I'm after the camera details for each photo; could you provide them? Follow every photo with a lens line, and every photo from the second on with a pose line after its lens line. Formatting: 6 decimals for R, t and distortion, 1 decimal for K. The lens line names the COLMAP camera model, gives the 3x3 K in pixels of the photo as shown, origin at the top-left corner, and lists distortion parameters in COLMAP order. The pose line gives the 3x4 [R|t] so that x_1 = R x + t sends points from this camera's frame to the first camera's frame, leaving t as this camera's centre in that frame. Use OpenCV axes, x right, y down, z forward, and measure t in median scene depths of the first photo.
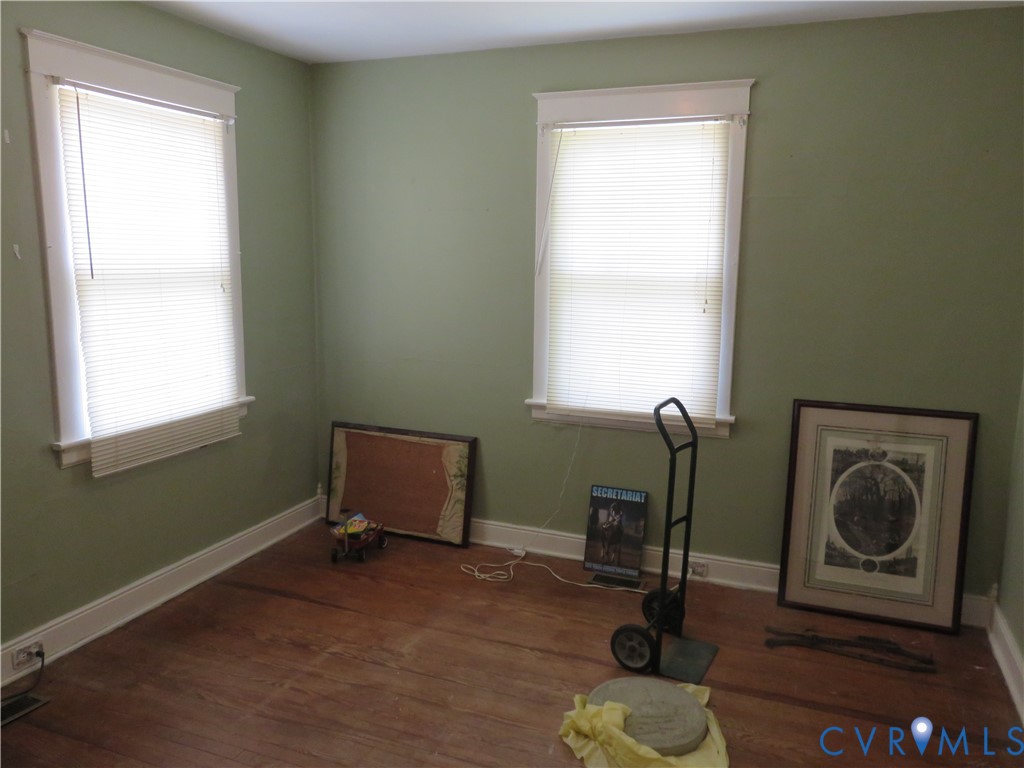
lens RADIAL K [[775.6, 0, 506.2], [0, 775.6, 377.0], [0, 0, 1]] dist [-0.007099, 0.003888]
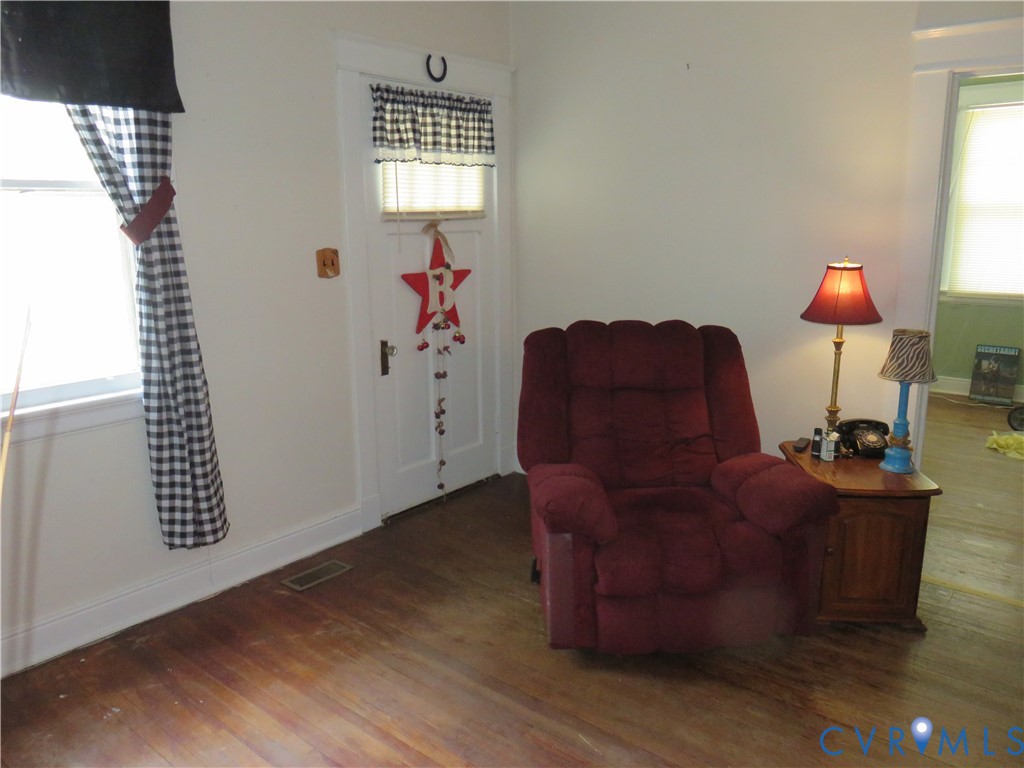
lens RADIAL K [[775.6, 0, 510.9], [0, 775.6, 382.0], [0, 0, 1]] dist [-0.007099, 0.003888]
pose [[0.954617, 0.034366, -0.295848, -0.309846], [-0.018654, 0.998270, 0.055767, 0.143709], [0.297253, -0.047717, 0.953606, -0.721442]]
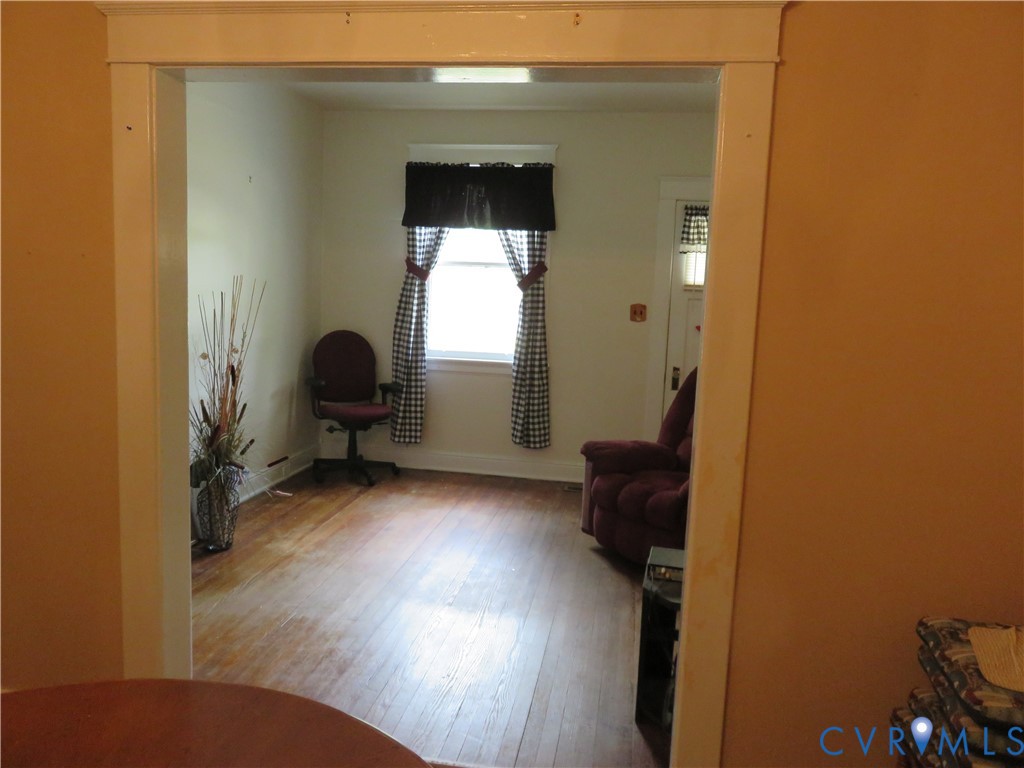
lens RADIAL K [[775.6, 0, 515.1], [0, 775.6, 385.2], [0, 0, 1]] dist [-0.007099, 0.003888]
pose [[0.219714, 0.112036, -0.969110, 0.549469], [-0.189030, 0.979446, 0.070375, 0.137056], [0.957075, 0.167728, 0.236377, -0.498141]]
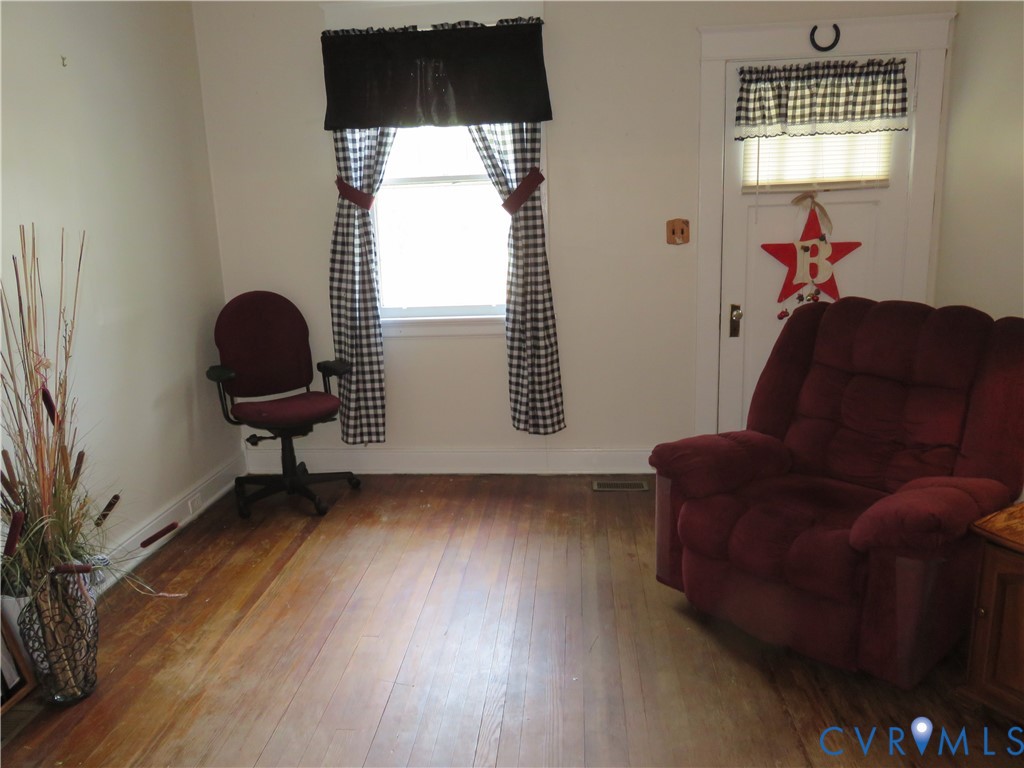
lens RADIAL K [[775.6, 0, 515.7], [0, 775.6, 383.7], [0, 0, 1]] dist [-0.007099, 0.003888]
pose [[0.300498, 0.180020, -0.936640, 0.130871], [-0.108584, 0.982099, 0.153921, 0.126029], [0.947581, 0.055451, 0.314666, -0.471101]]
